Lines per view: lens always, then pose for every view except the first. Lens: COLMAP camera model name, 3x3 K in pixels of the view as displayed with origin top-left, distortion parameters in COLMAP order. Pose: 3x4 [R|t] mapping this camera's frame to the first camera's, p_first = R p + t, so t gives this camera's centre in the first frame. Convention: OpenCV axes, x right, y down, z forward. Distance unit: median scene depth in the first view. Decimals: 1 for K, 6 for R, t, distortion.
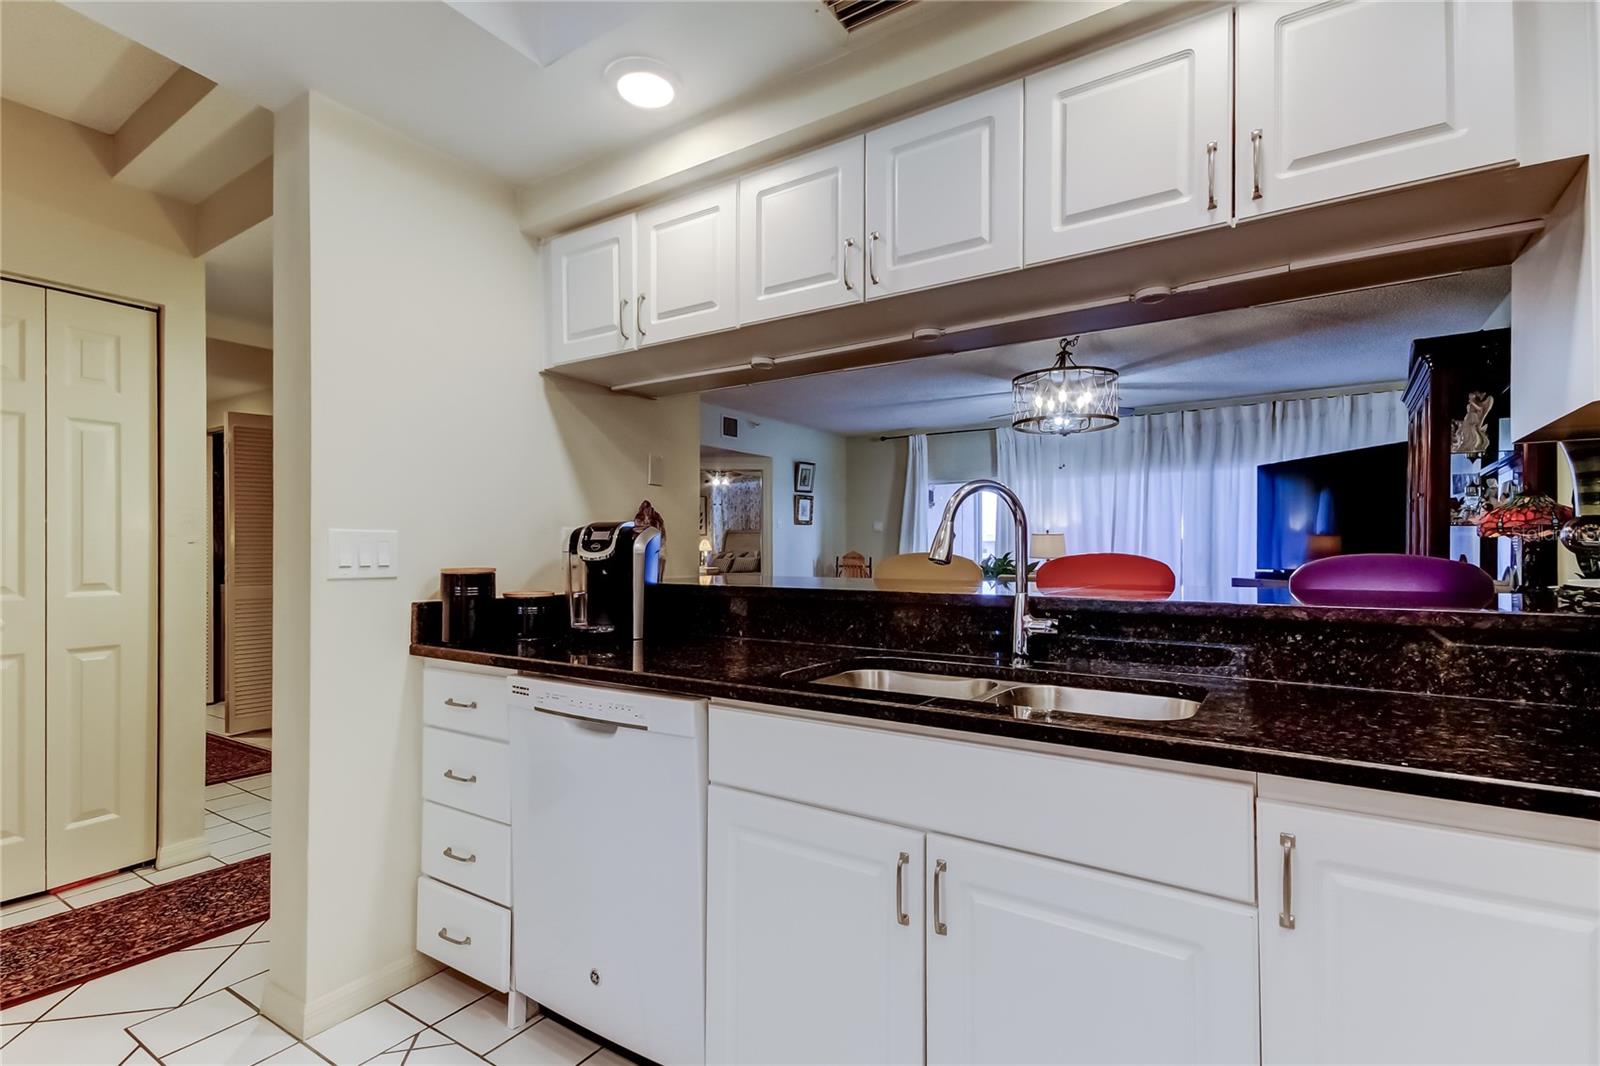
lens RADIAL K [[756.0, 0, 801.9], [0, 756.0, 551.5], [0, 0, 1]] dist [0.013823, 0.000039]
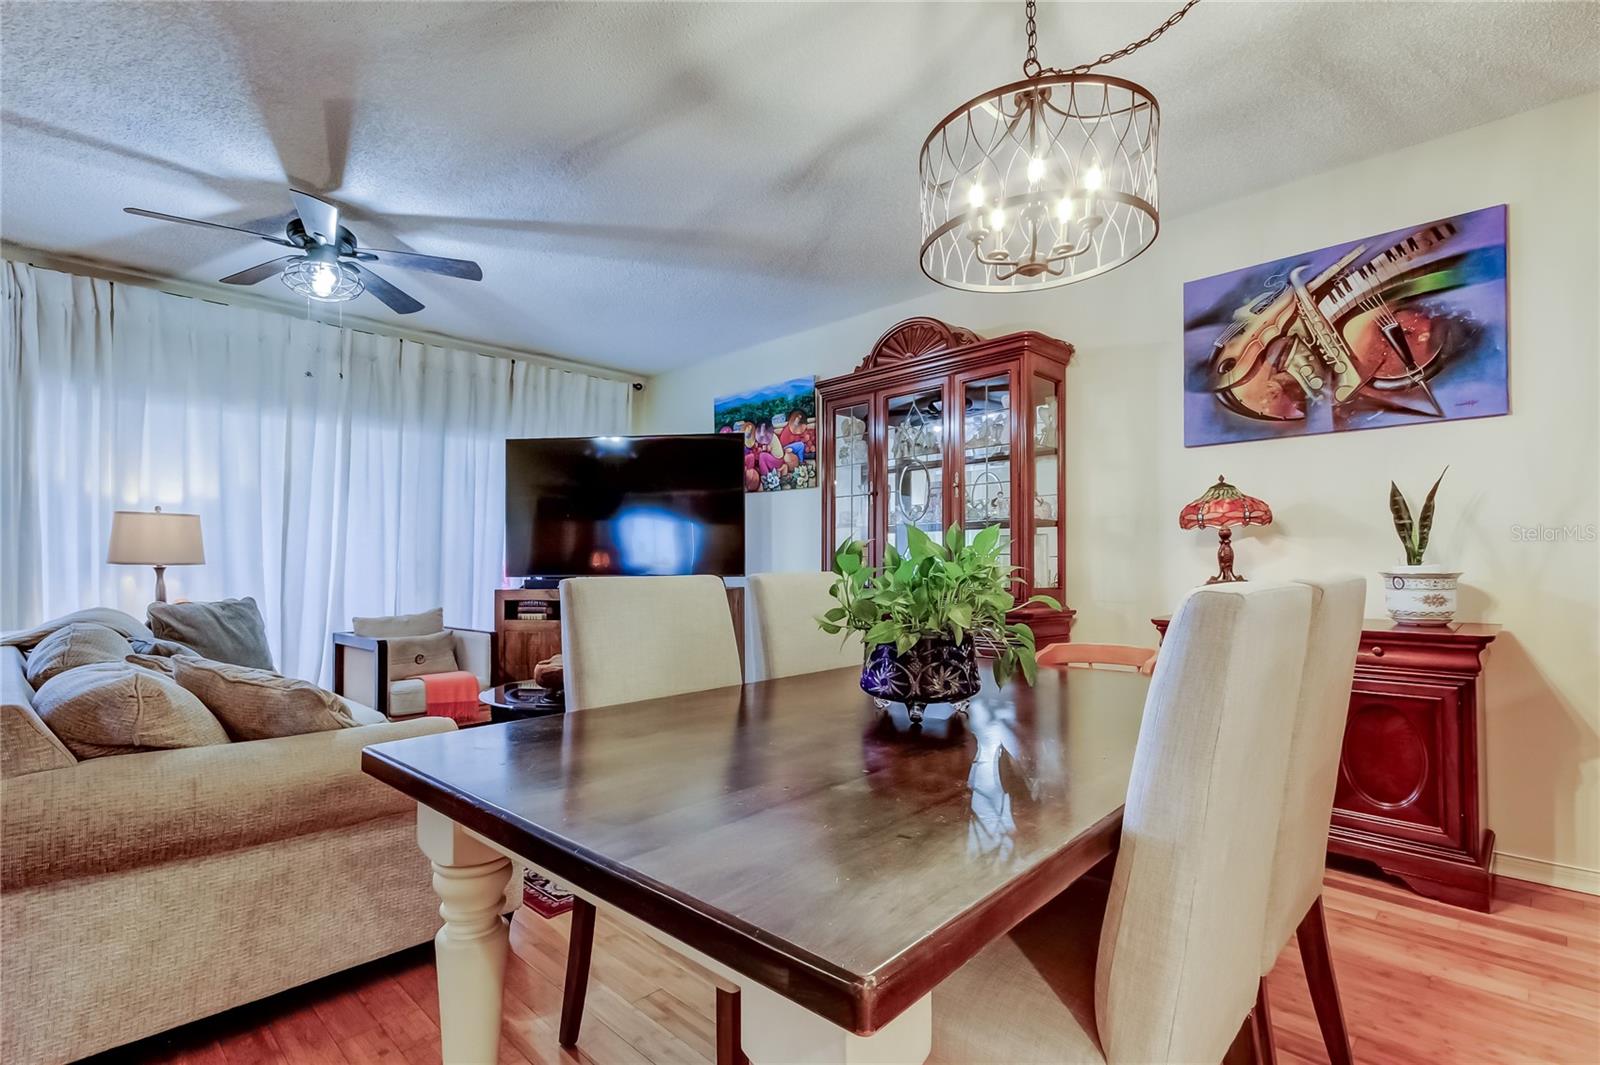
lens RADIAL K [[744.1, 0, 792.7], [0, 744.1, 555.8], [0, 0, 1]] dist [0.004717, 0.000091]
pose [[0.201254, 0.009522, 0.979493, -0.071460], [0.005555, 0.999926, -0.010862, 0.013177], [-0.979523, 0.007627, 0.201186, 0.660217]]
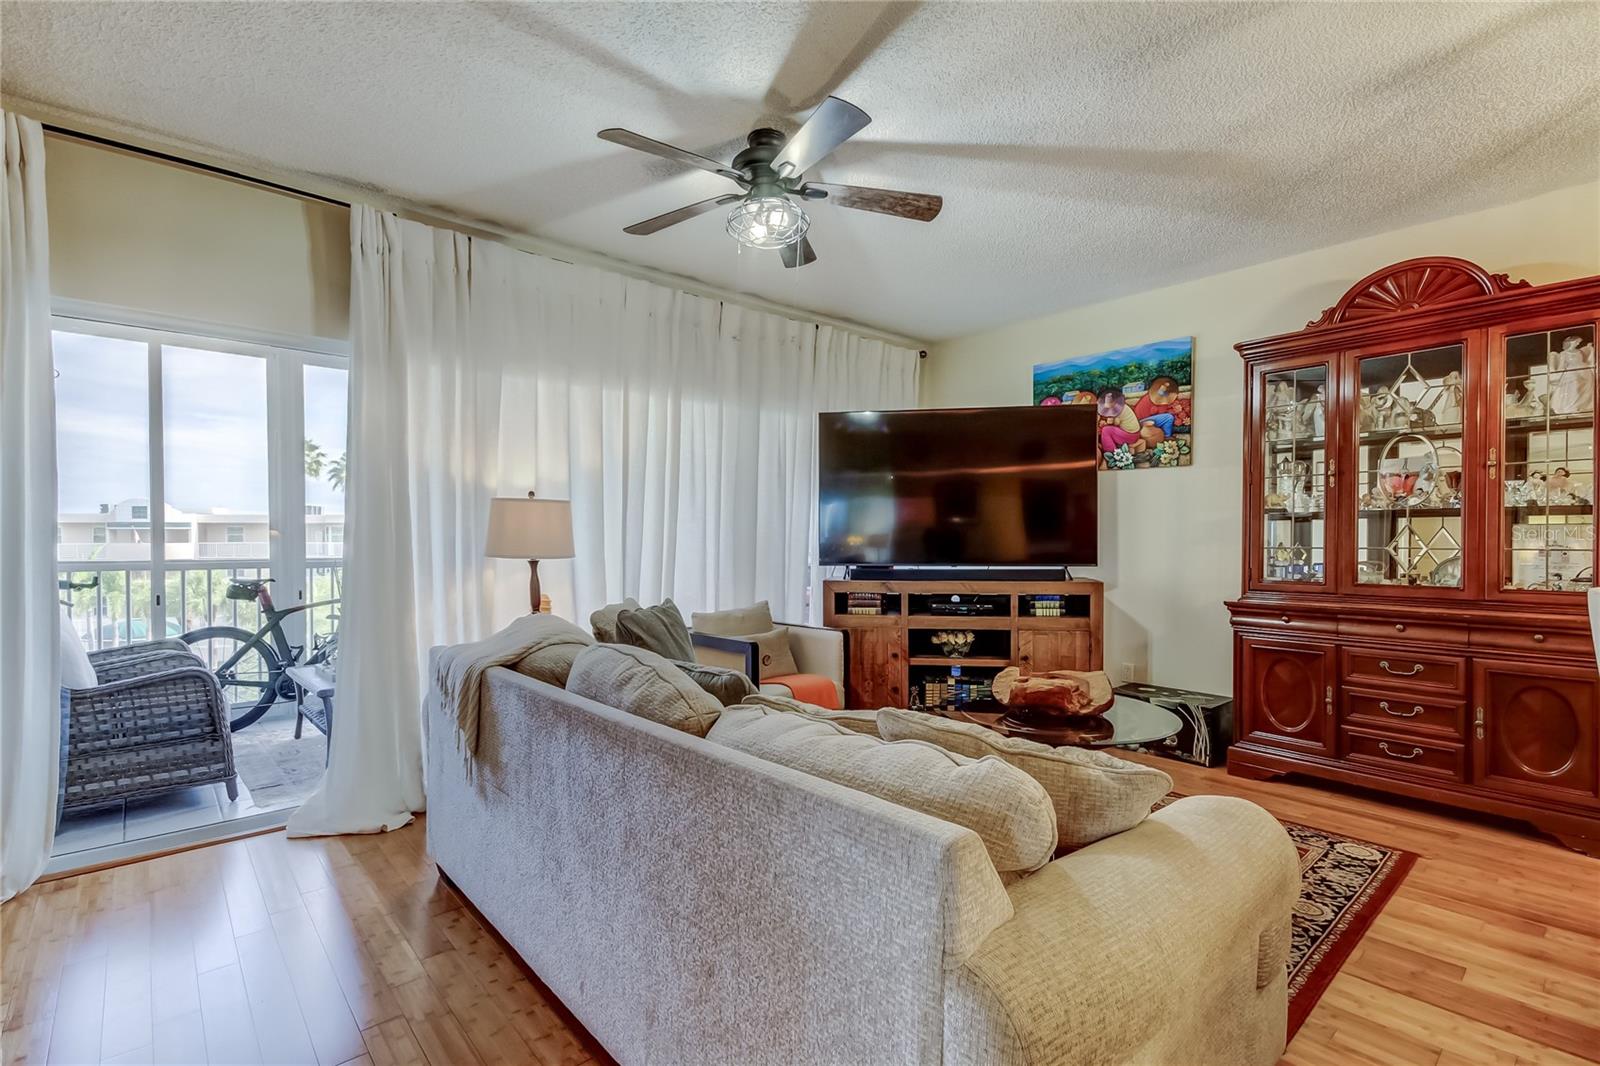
lens RADIAL K [[733.3, 0, 827.6], [0, 733.3, 548.2], [0, 0, 1]] dist [0.003828, 0.000518]
pose [[0.254456, -0.015350, 0.966963, -0.037102], [0.003175, 0.999882, 0.015037, -0.002895], [-0.967079, -0.000756, 0.254474, 0.947008]]
